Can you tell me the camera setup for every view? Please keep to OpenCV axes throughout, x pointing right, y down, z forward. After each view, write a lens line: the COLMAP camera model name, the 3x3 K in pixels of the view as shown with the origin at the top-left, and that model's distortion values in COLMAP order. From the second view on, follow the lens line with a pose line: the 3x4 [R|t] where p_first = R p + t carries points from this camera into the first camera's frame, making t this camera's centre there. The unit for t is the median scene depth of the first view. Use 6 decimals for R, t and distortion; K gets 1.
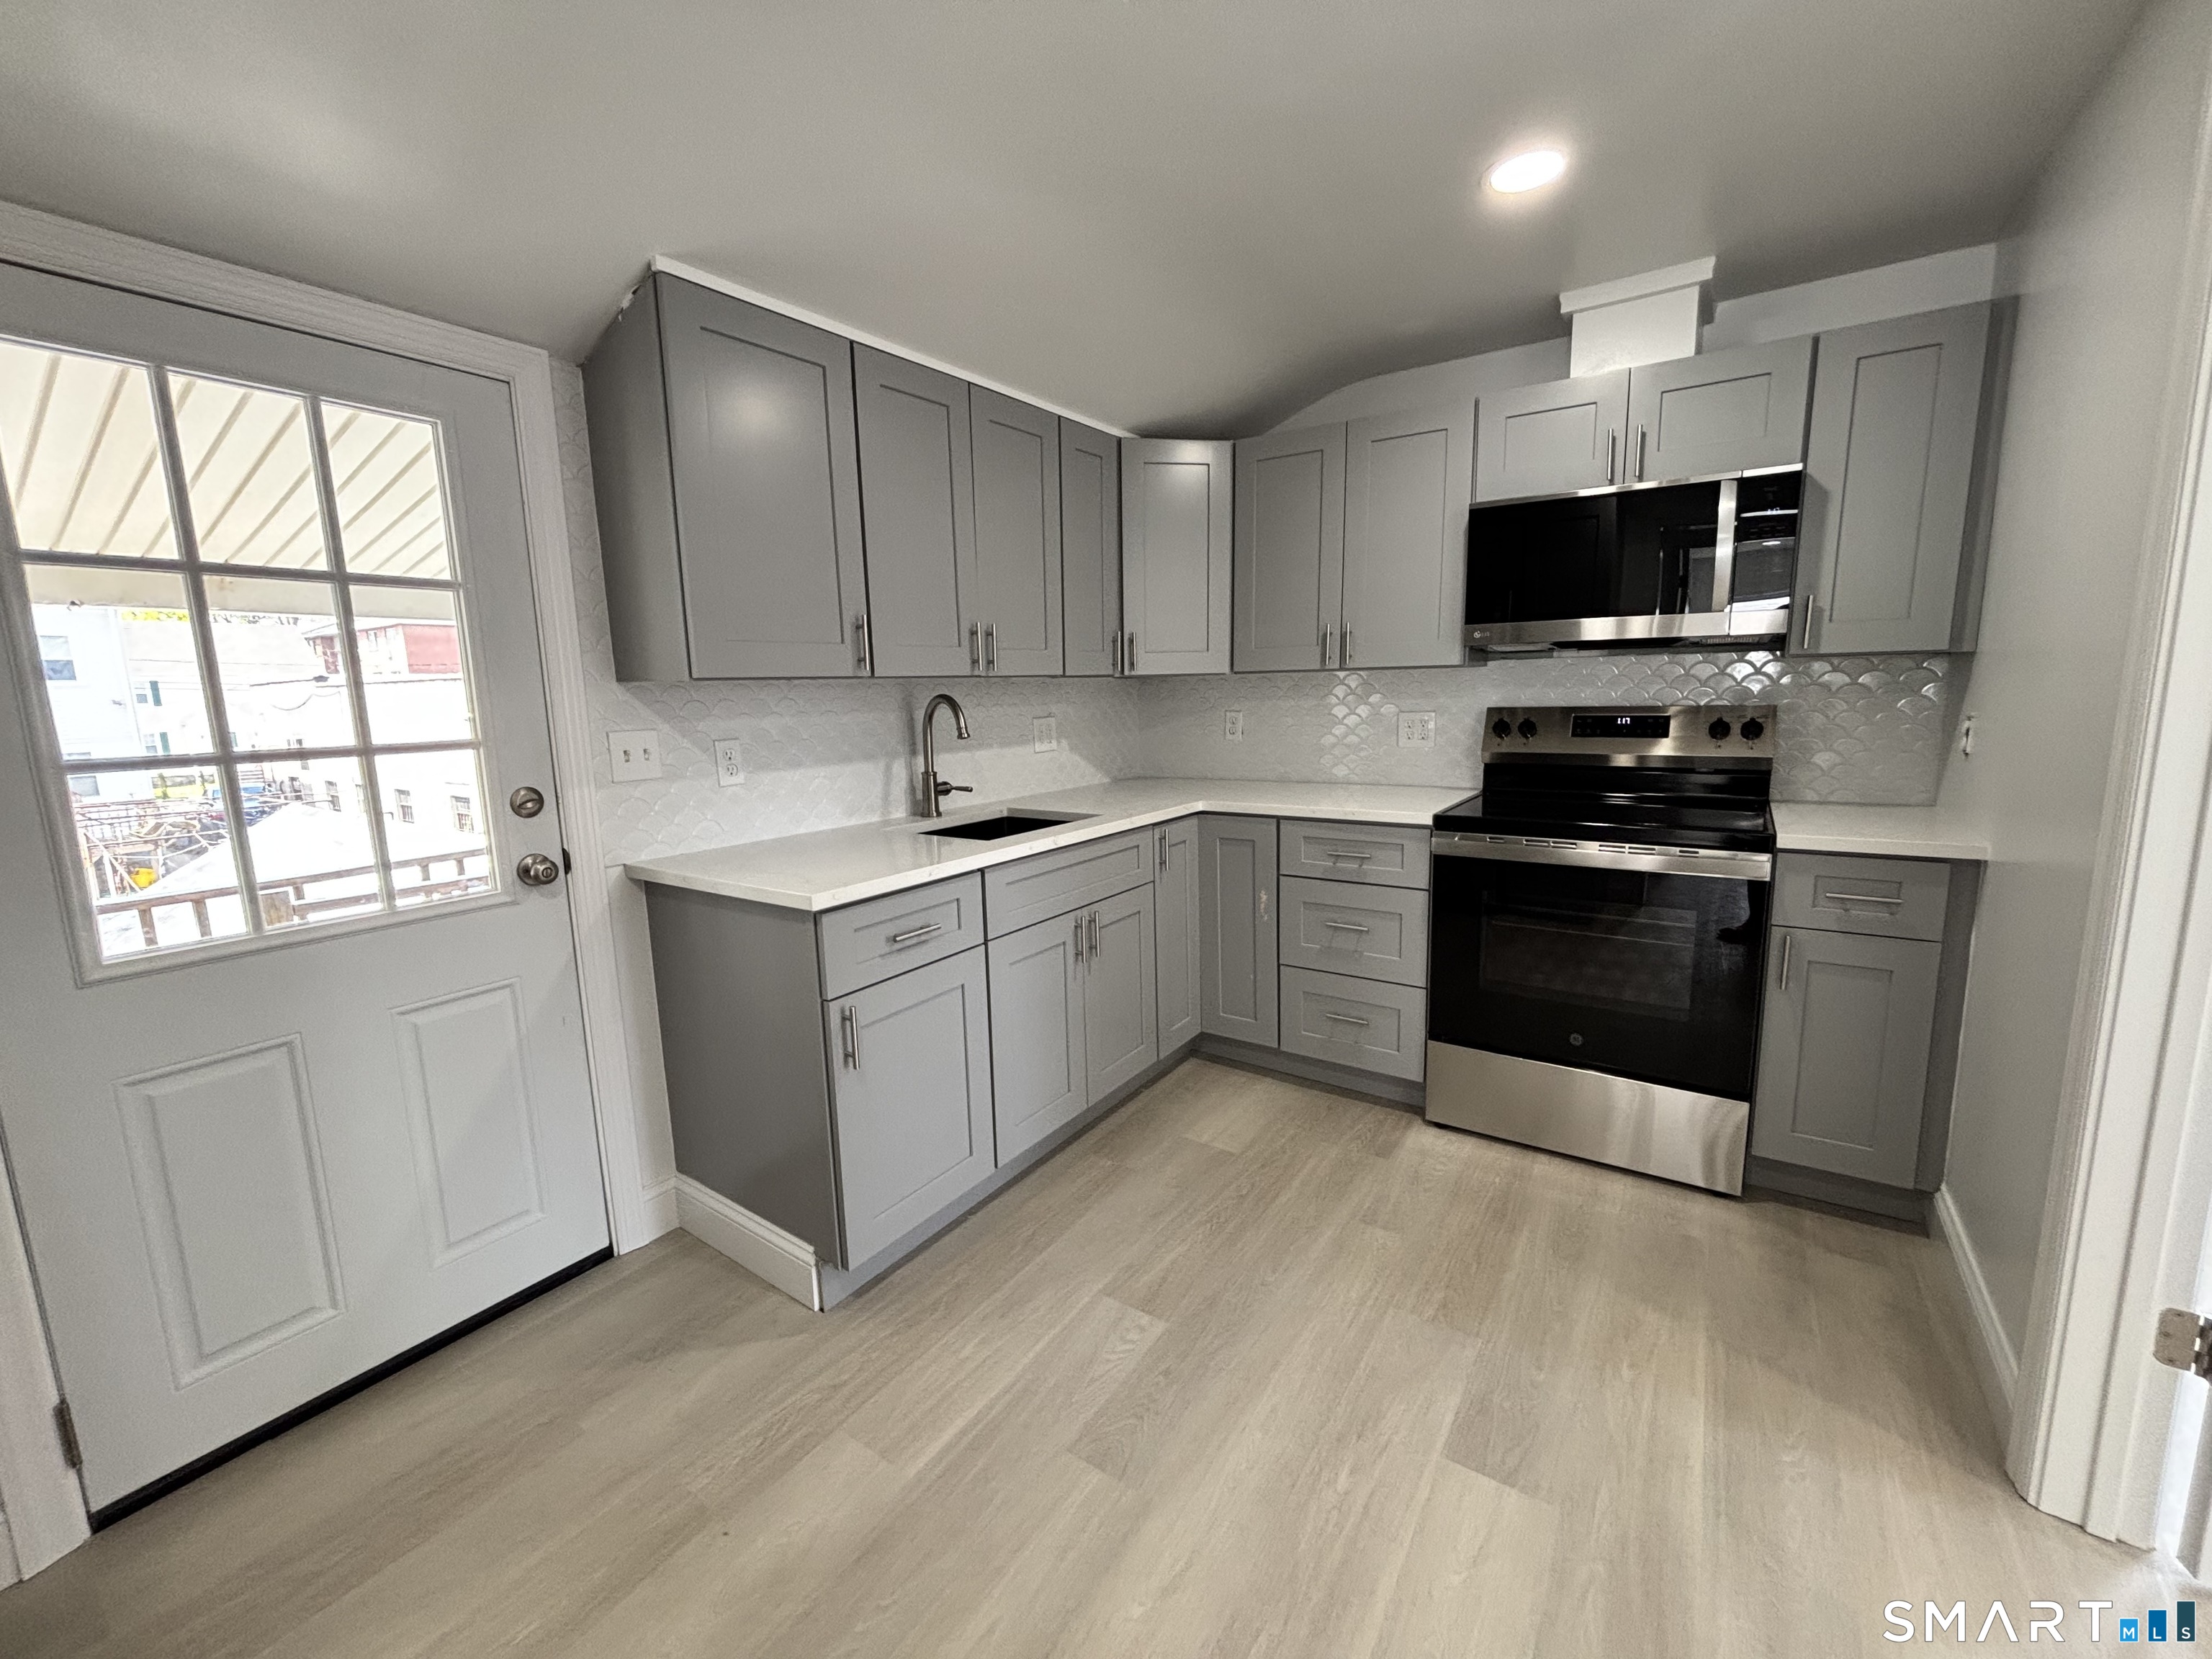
lens RADIAL K [[902.1, 0, 1097.8], [0, 902.1, 815.9], [0, 0, 1]] dist [0.017808, -0.000279]
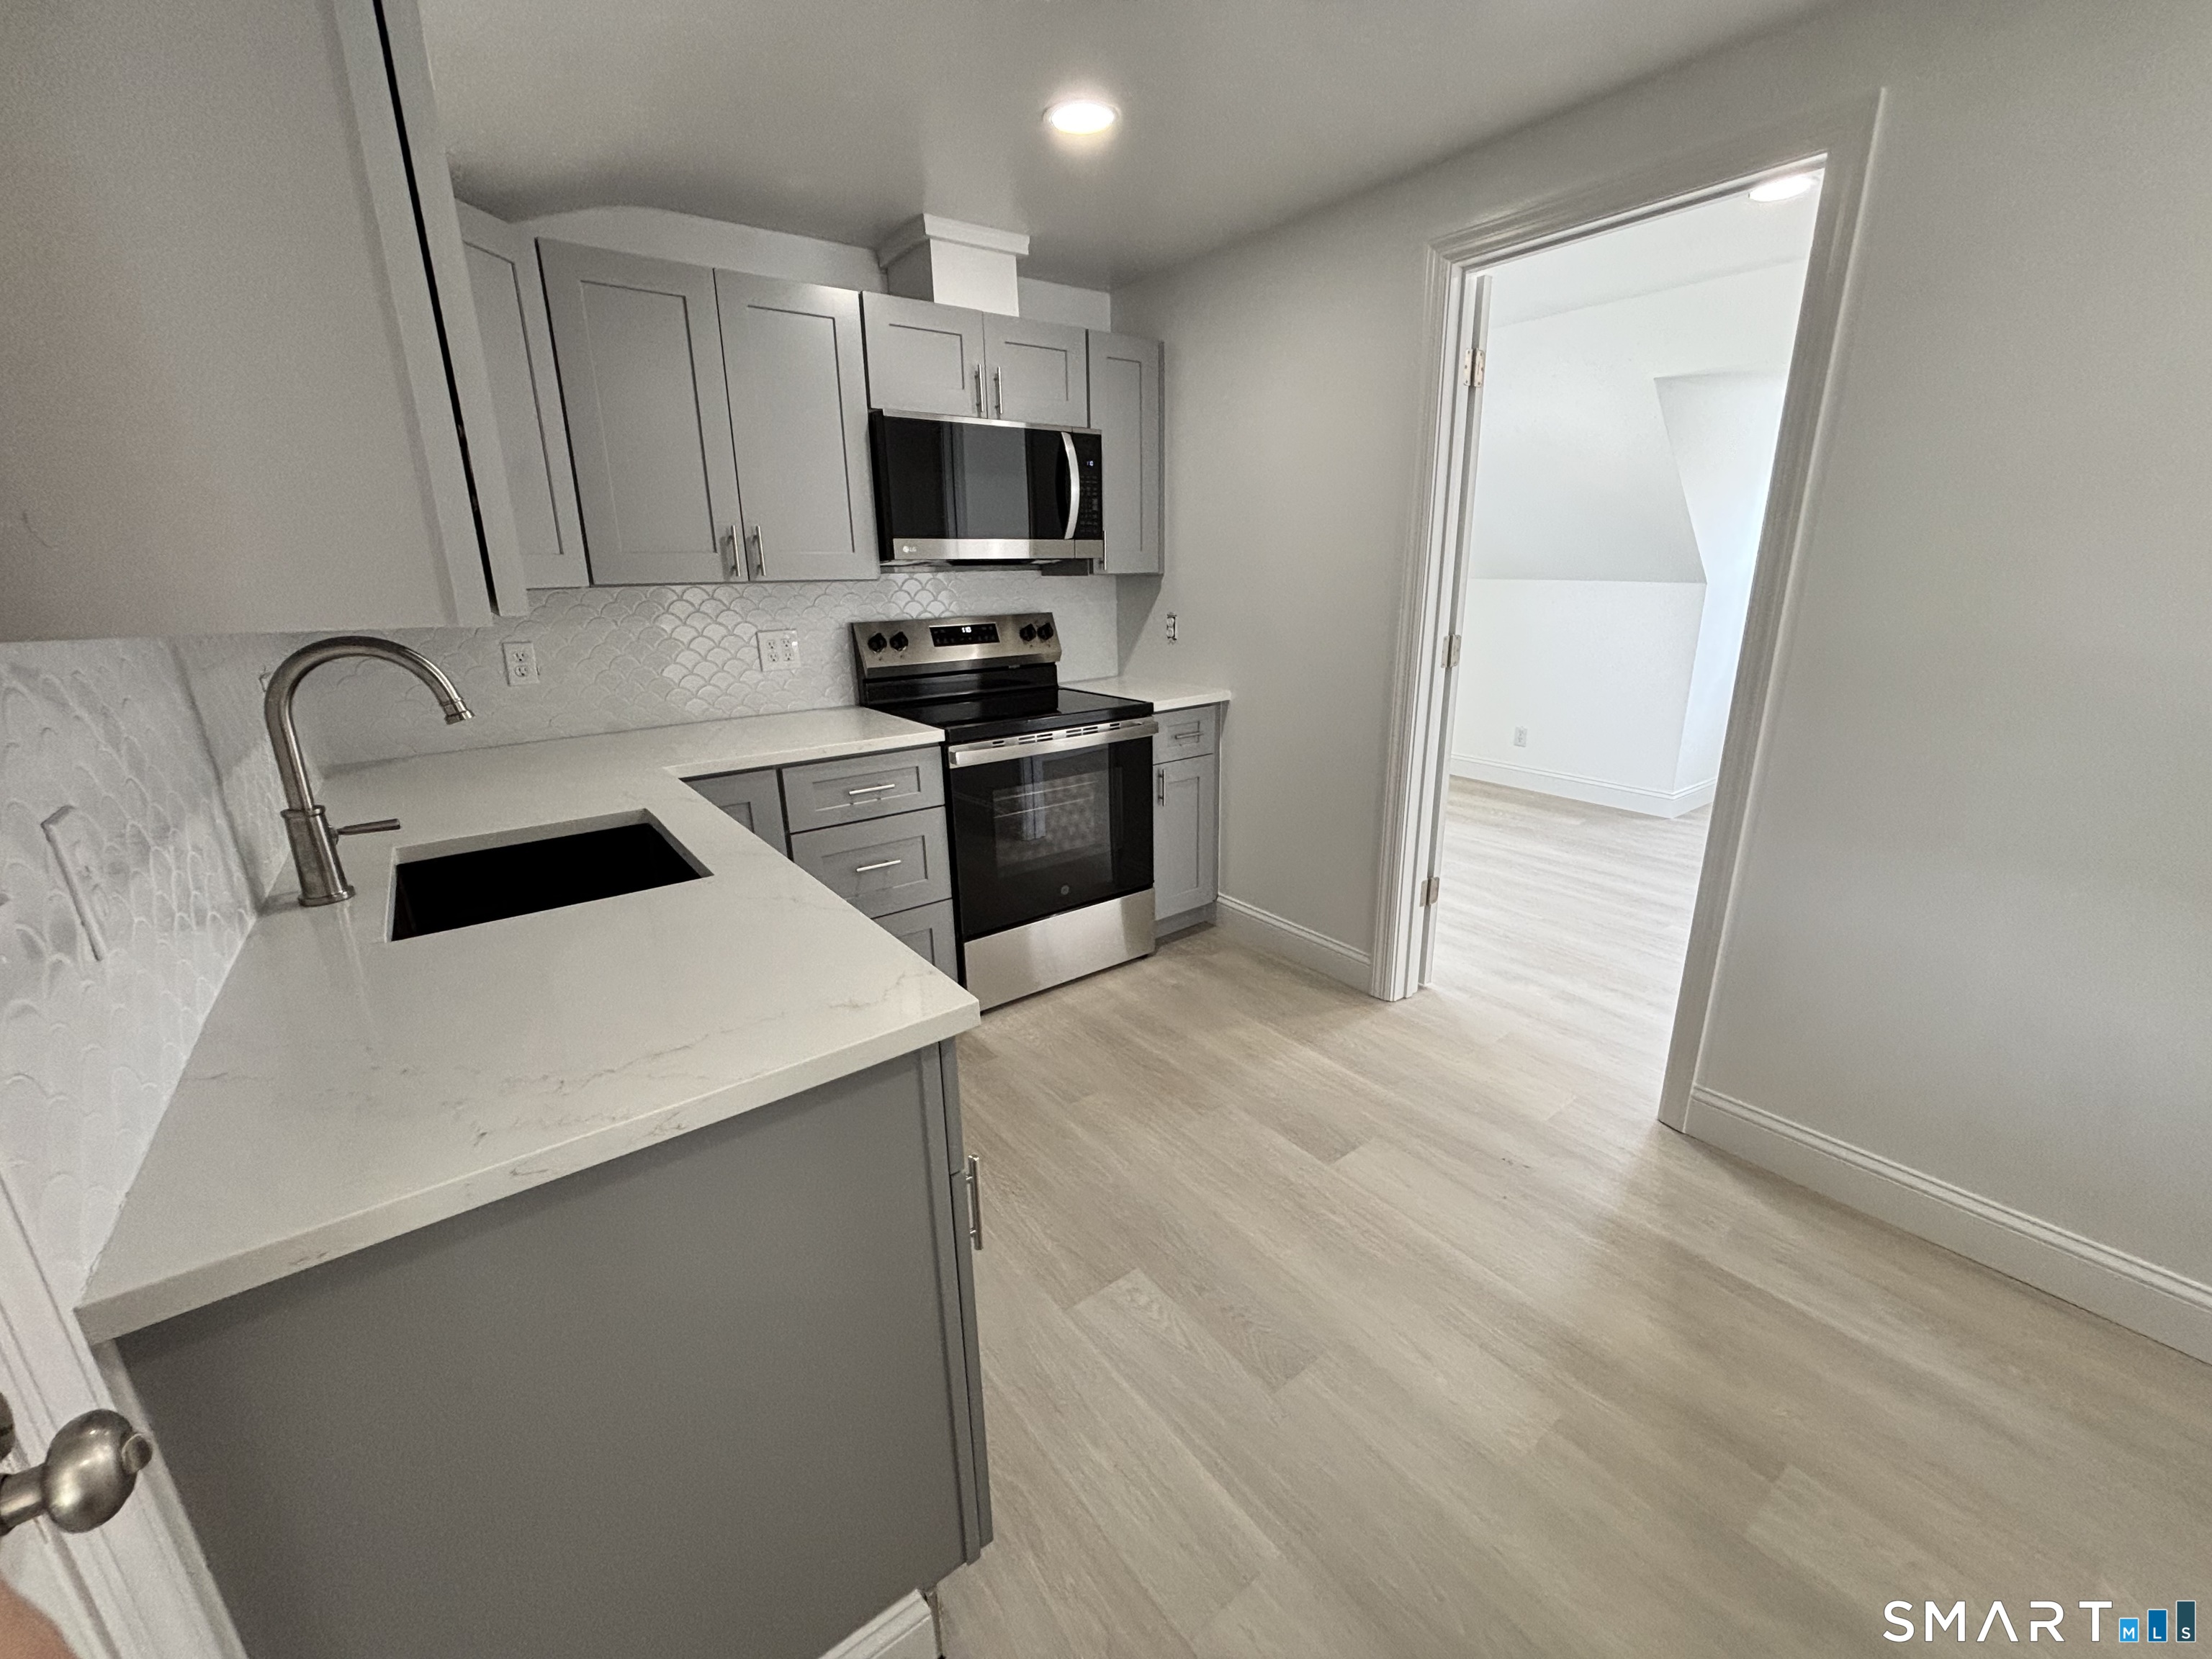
lens RADIAL K [[885.6, 0, 1106.0], [0, 885.6, 829.5], [0, 0, 1]] dist [-0.008873, -0.000250]
pose [[0.323259, -0.248684, 0.913050, -0.501813], [0.152737, 0.965913, 0.209007, -0.071083], [-0.933903, 0.071893, 0.350223, 0.491513]]
